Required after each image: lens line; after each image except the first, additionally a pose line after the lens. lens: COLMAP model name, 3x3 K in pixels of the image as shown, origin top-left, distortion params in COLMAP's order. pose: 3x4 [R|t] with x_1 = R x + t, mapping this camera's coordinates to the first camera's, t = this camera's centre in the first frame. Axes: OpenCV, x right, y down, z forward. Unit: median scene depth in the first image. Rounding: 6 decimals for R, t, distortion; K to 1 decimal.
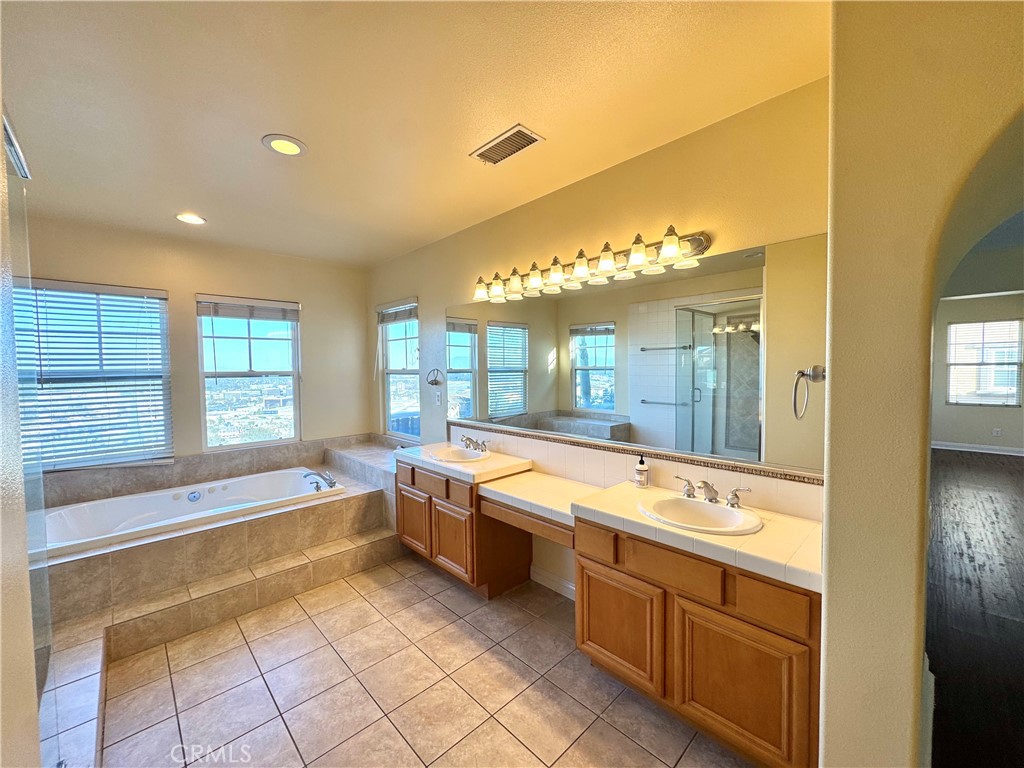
lens RADIAL K [[411.4, 0, 513.4], [0, 411.4, 383.5], [0, 0, 1]] dist [-0.000367, 0.000858]
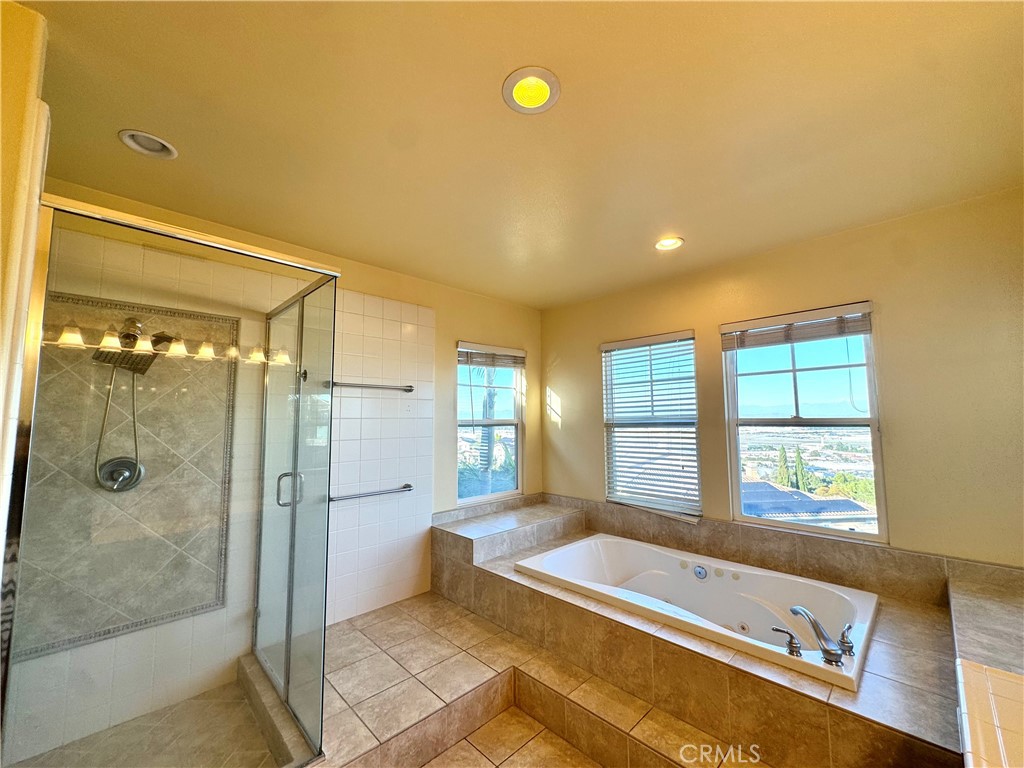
lens RADIAL K [[411.4, 0, 511.6], [0, 411.4, 384.8], [0, 0, 1]] dist [-0.000367, 0.000858]
pose [[0.003210, -0.073893, -0.997261, 0.056542], [-0.031554, 0.996762, -0.073958, -0.021563], [0.999497, 0.031705, 0.000868, 0.591705]]
